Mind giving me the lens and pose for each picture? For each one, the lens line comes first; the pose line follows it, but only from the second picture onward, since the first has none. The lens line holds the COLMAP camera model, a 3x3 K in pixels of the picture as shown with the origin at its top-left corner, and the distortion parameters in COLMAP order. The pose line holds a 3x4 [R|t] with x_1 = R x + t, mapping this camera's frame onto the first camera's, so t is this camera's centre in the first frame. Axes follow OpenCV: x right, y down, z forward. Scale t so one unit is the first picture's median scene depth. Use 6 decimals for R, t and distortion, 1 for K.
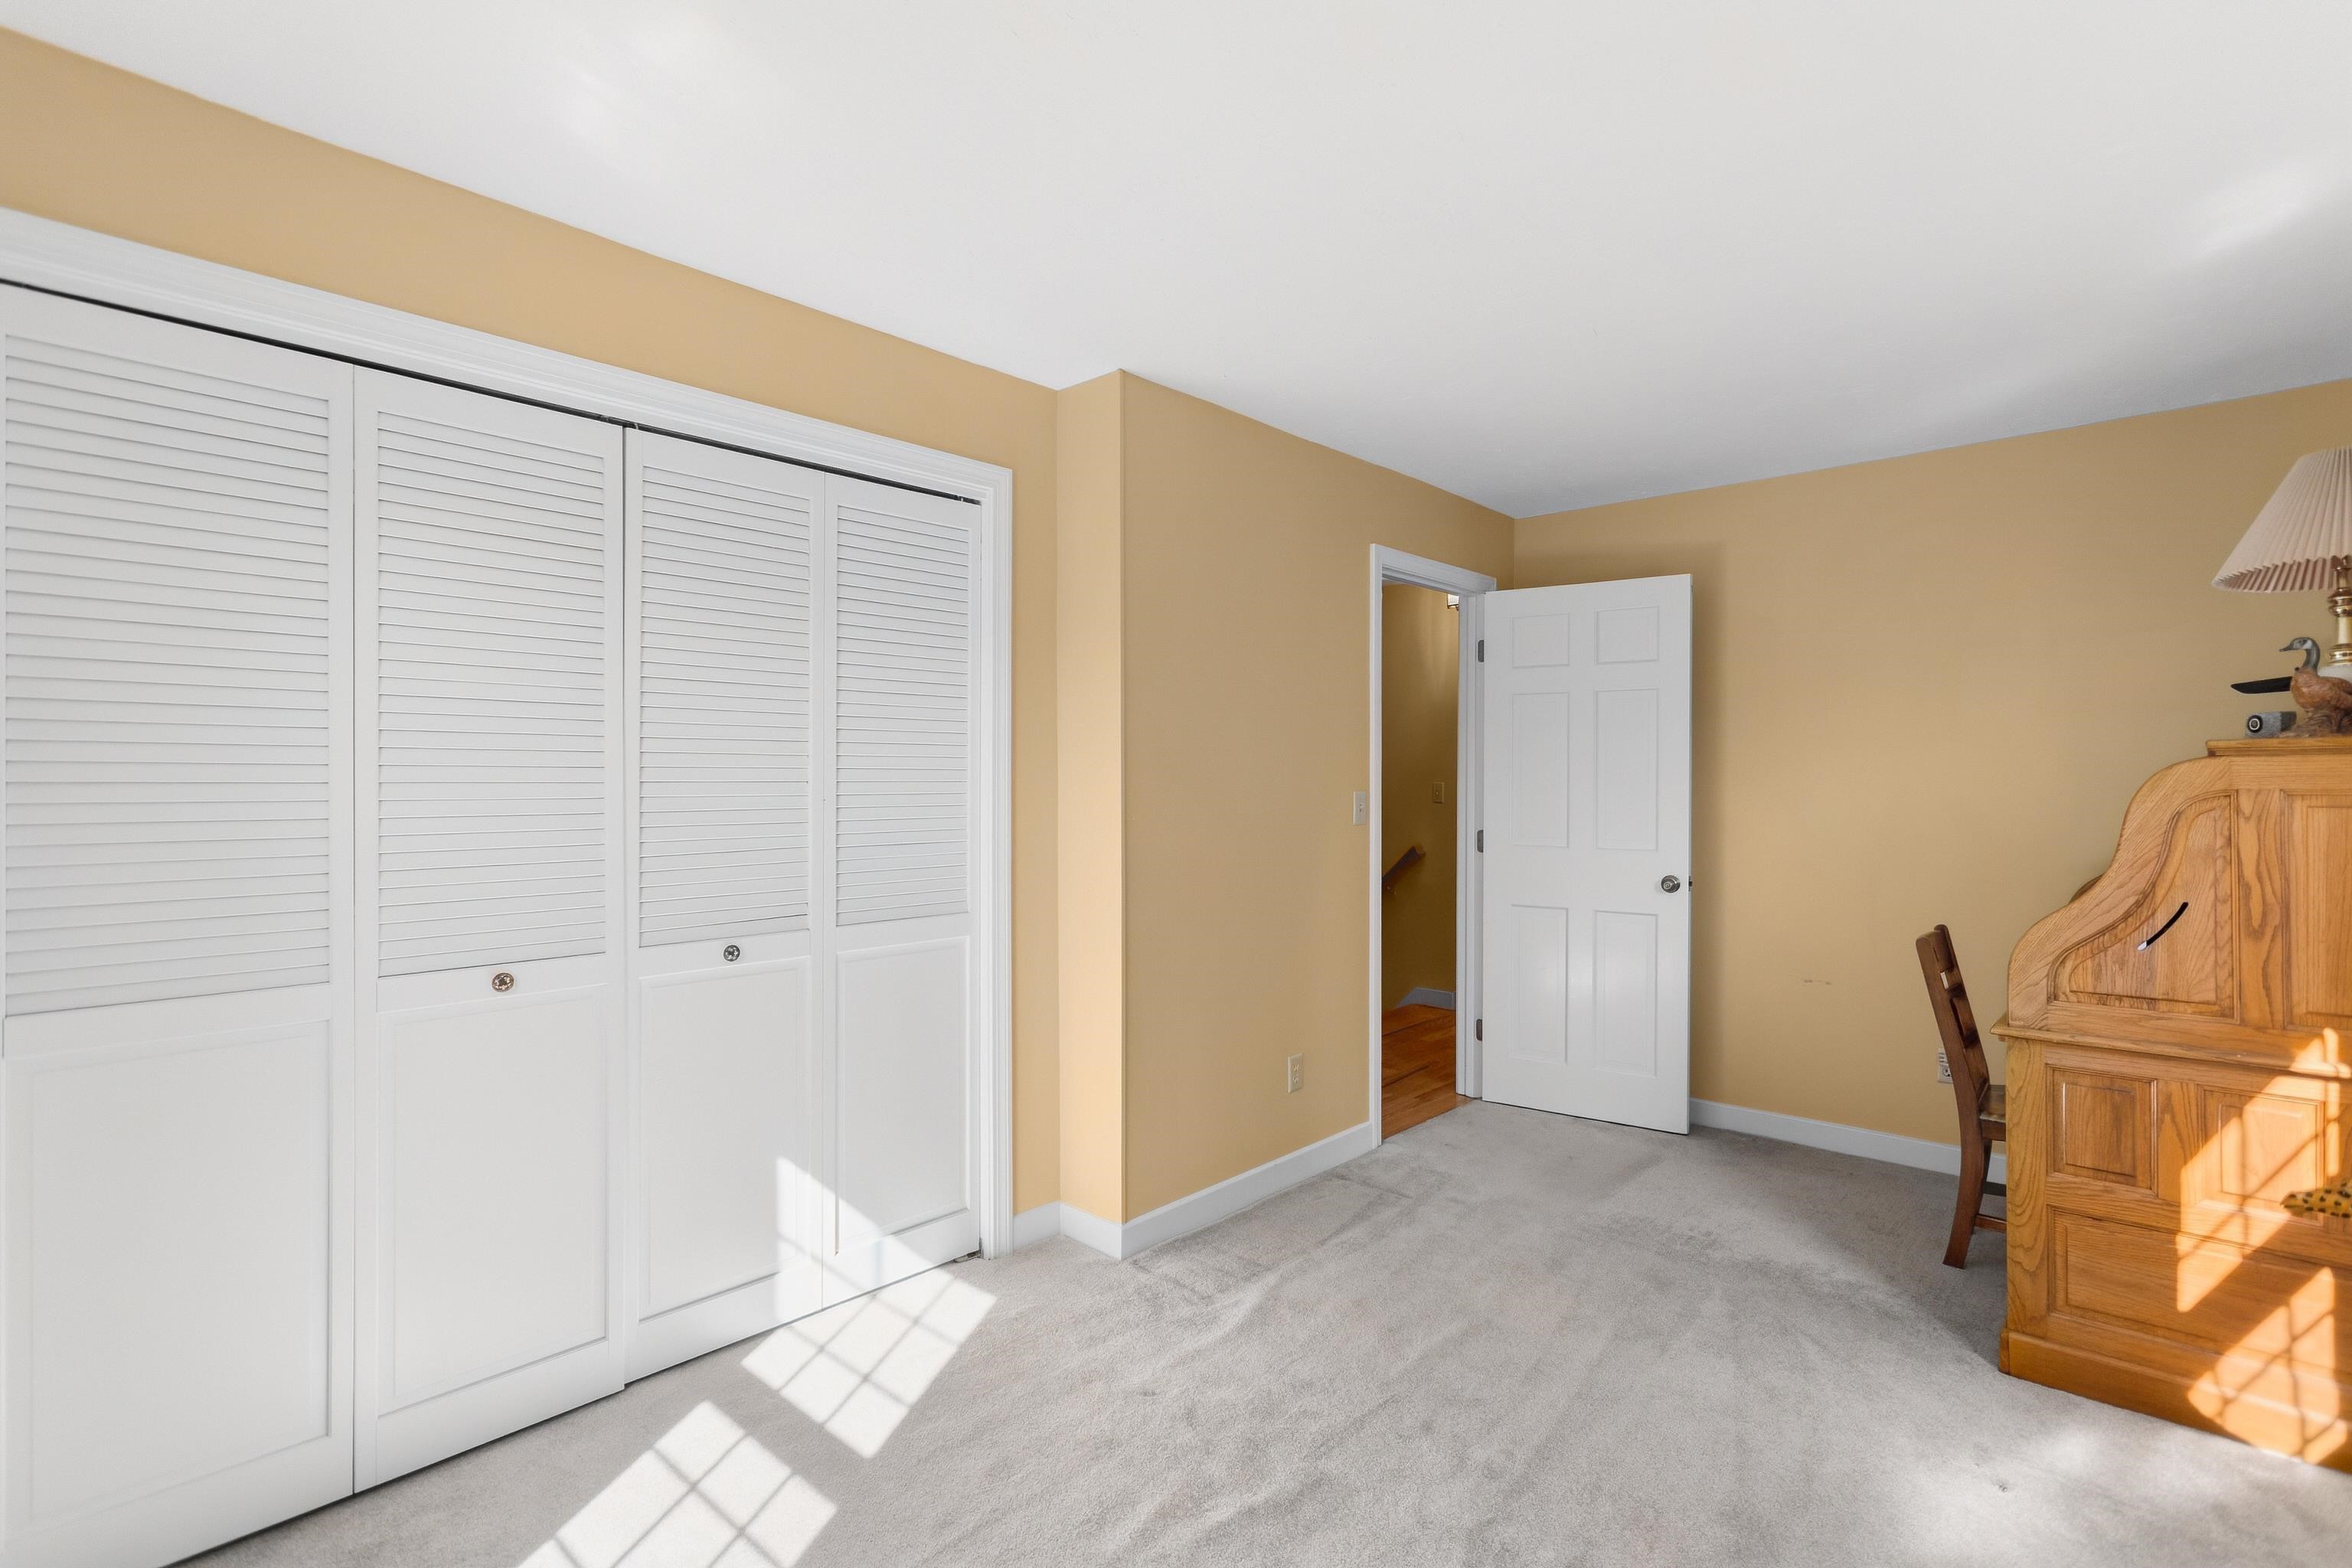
lens RADIAL K [[1113.8, 0, 1195.1], [0, 1113.8, 776.6], [0, 0, 1]] dist [0.000937, -0.000830]
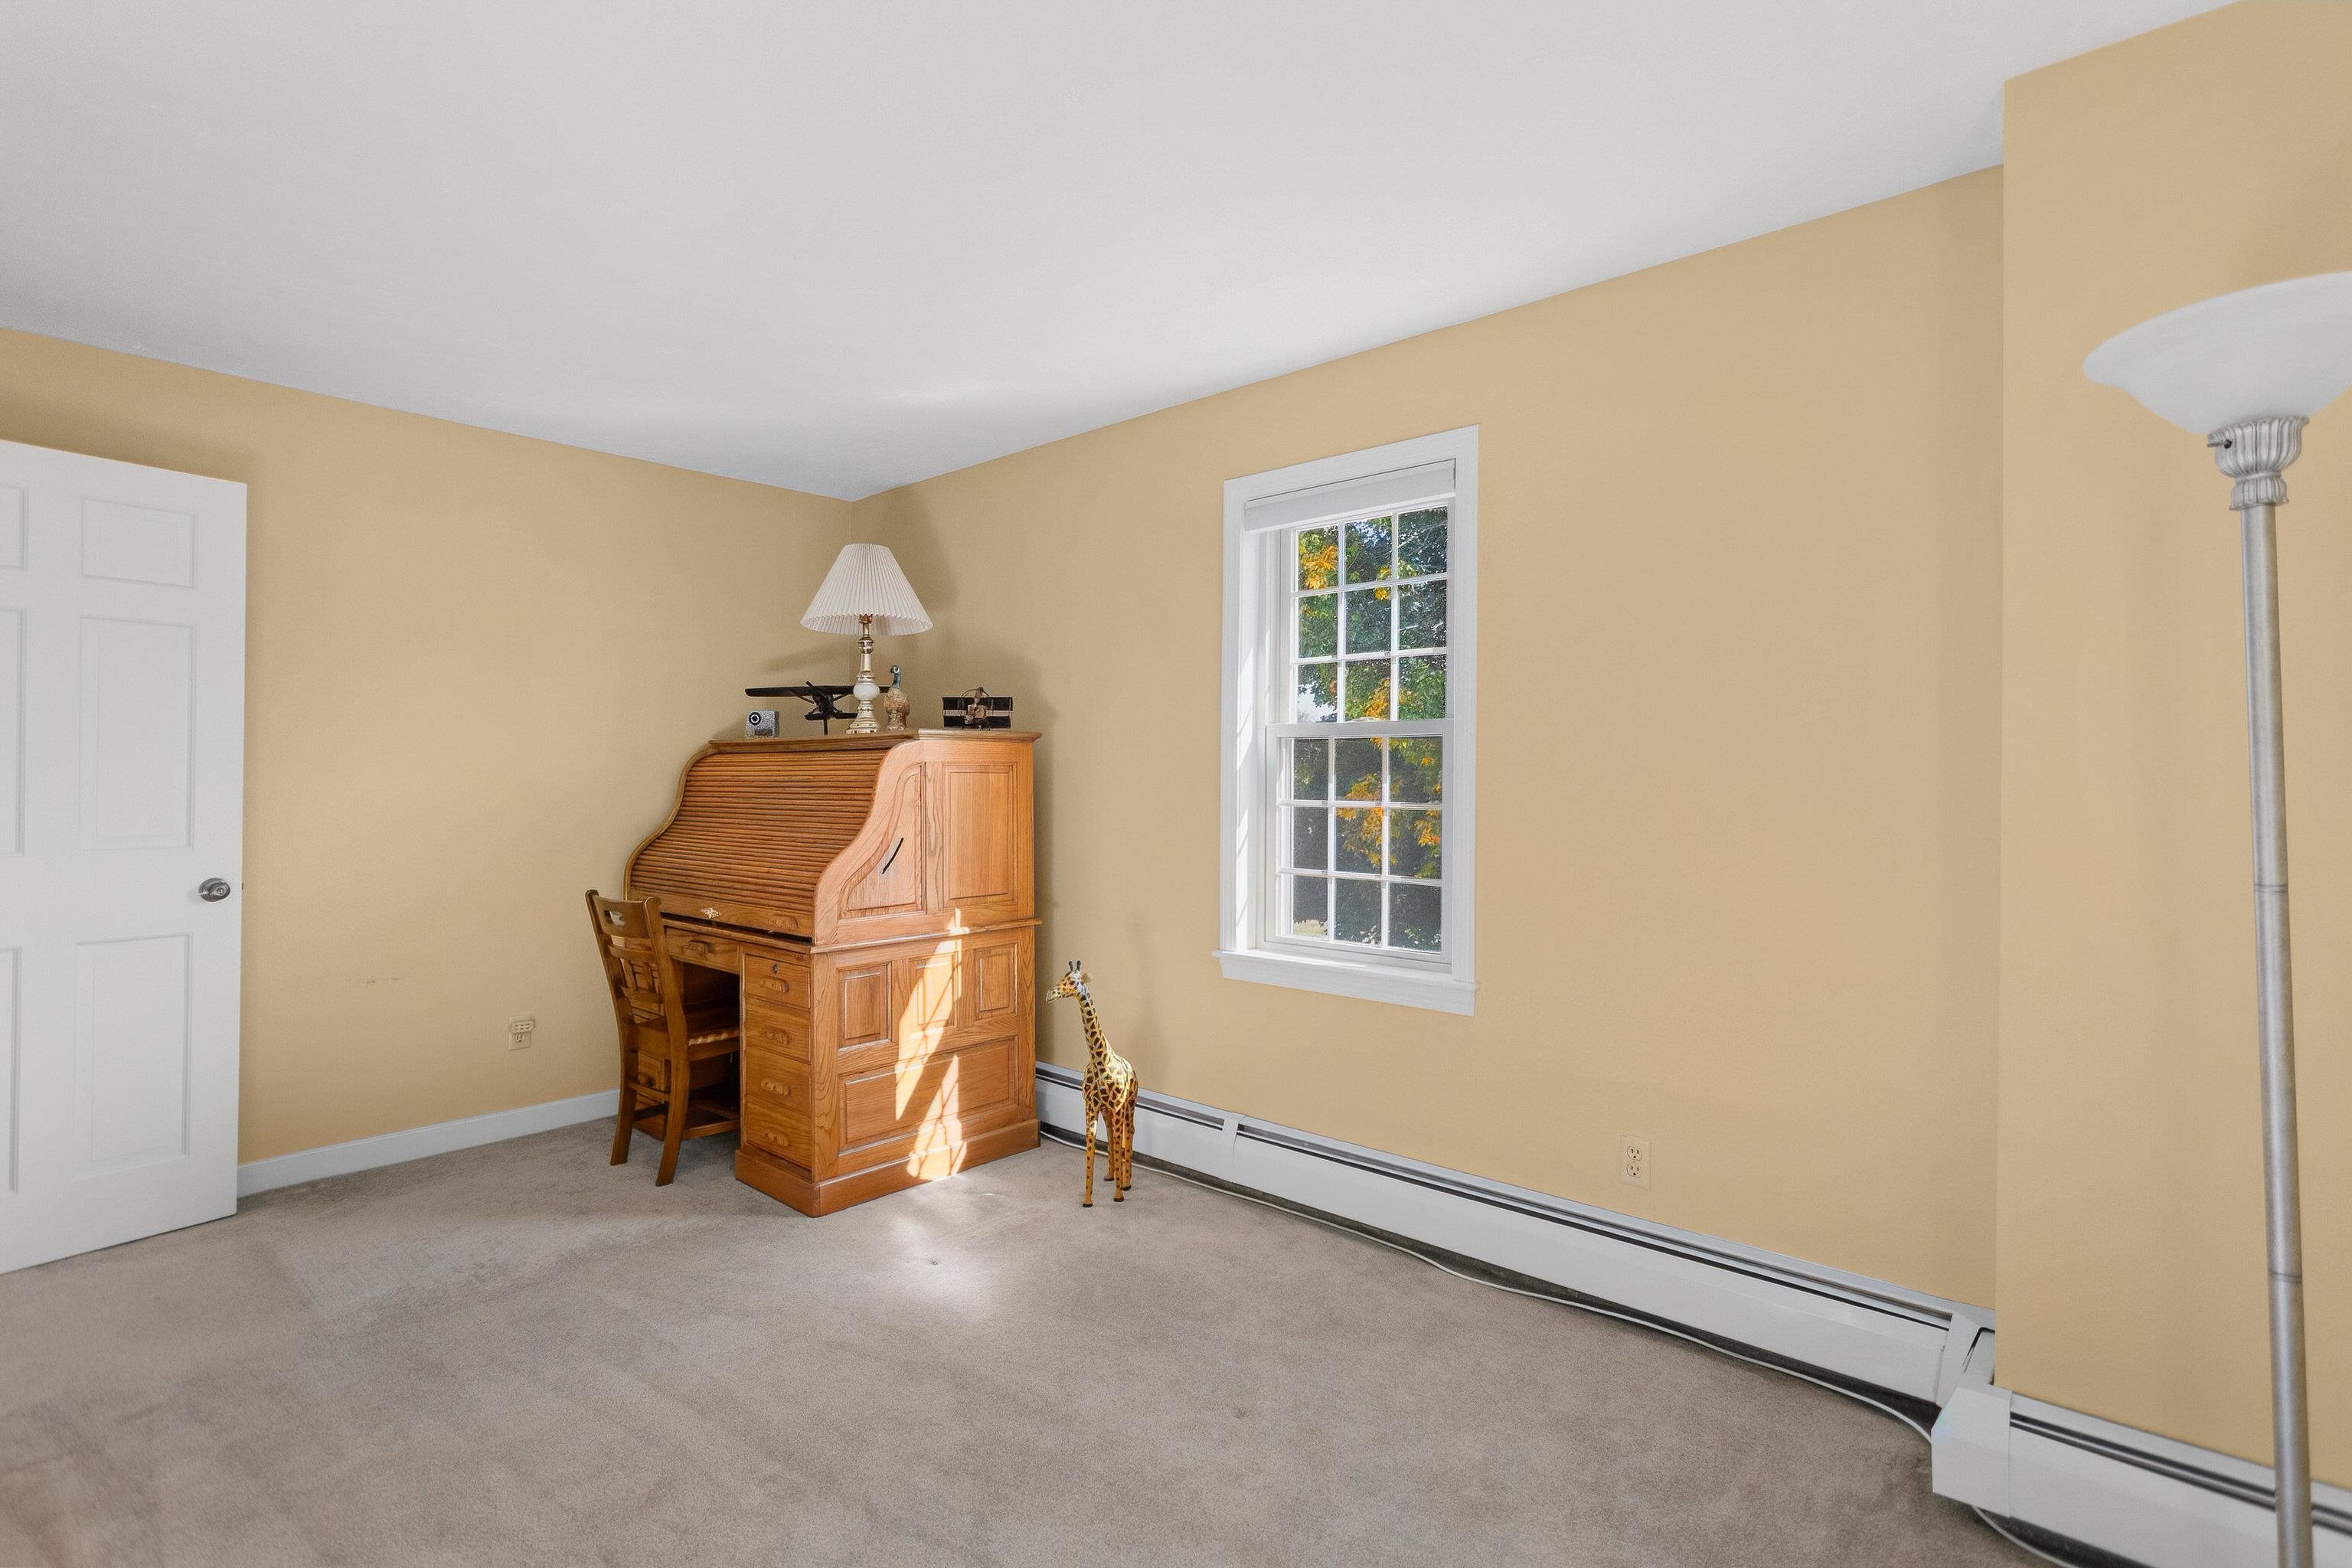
lens RADIAL K [[1113.8, 0, 1194.8], [0, 1113.8, 783.3], [0, 0, 1]] dist [0.000937, -0.000830]
pose [[-0.008205, -0.005153, 0.999953, -0.576923], [-0.005119, 0.999974, 0.005111, 0.029879], [-0.999953, -0.005076, -0.008231, 0.606310]]
